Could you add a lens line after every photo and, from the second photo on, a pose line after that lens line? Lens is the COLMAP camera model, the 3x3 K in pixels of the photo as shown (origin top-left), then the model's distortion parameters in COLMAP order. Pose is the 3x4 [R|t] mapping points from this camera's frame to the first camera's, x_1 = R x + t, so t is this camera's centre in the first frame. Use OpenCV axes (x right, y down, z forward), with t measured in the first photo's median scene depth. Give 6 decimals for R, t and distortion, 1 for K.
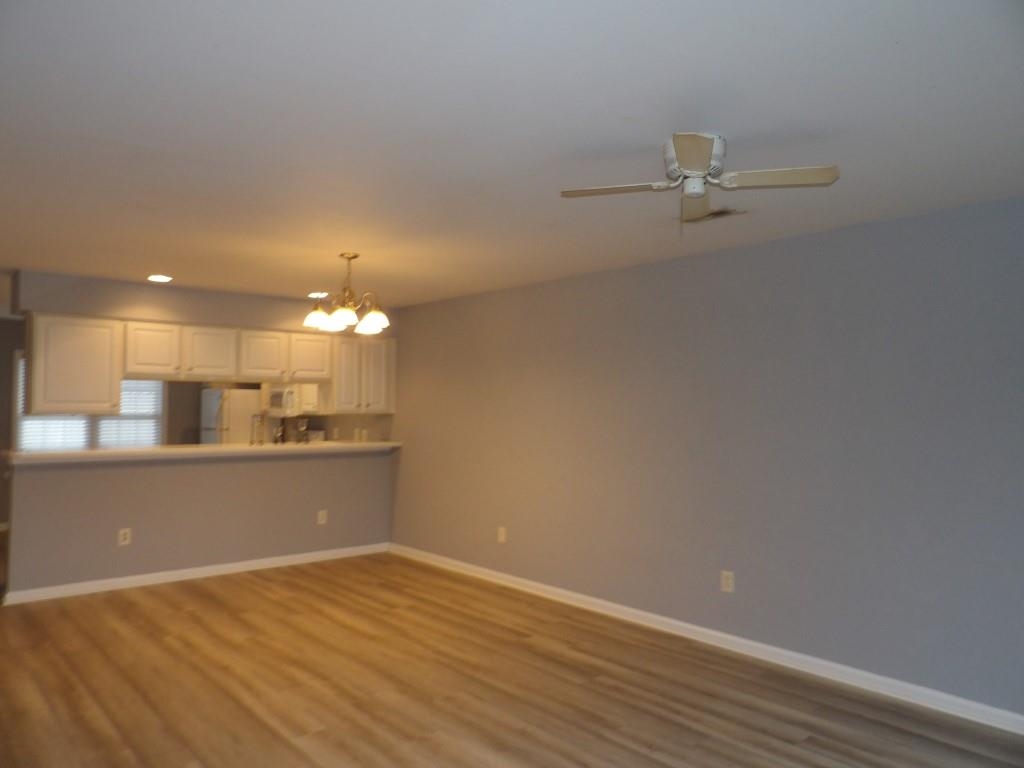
lens RADIAL K [[739.5, 0, 505.6], [0, 739.5, 379.8], [0, 0, 1]] dist [-0.033901, 0.035003]
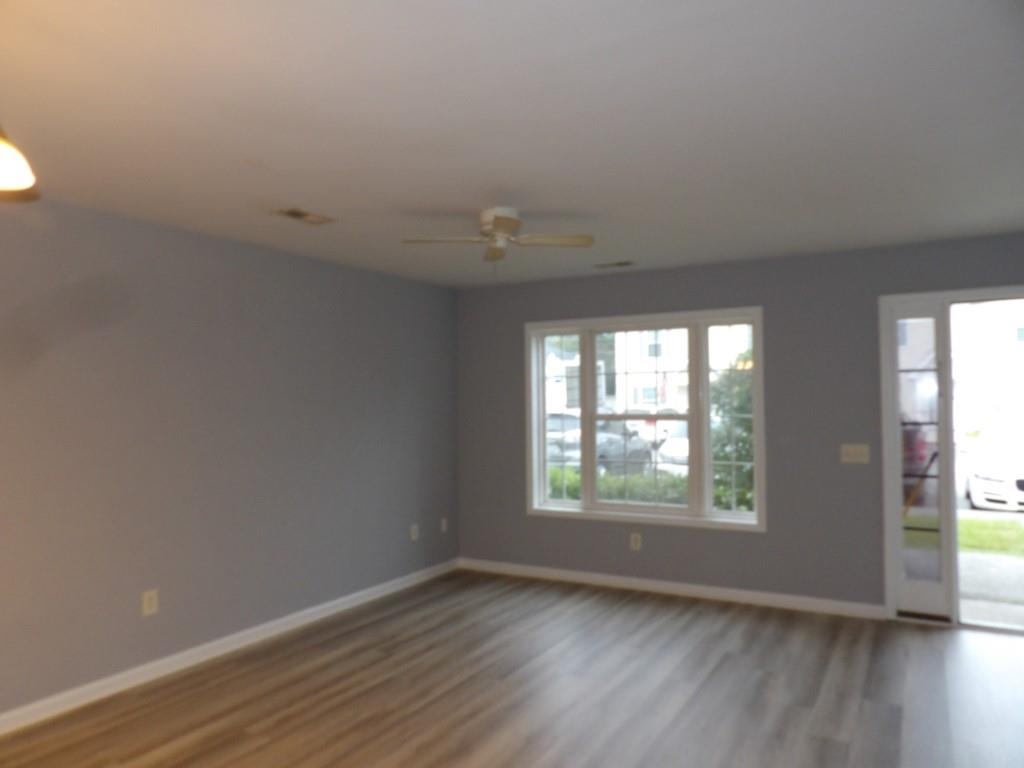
lens RADIAL K [[739.5, 0, 509.1], [0, 739.5, 381.6], [0, 0, 1]] dist [-0.033901, 0.035003]
pose [[-0.330313, 0.014253, 0.943764, -0.760106], [-0.024591, 0.999417, -0.023700, 0.024603], [-0.943551, -0.031036, -0.329770, 1.018687]]
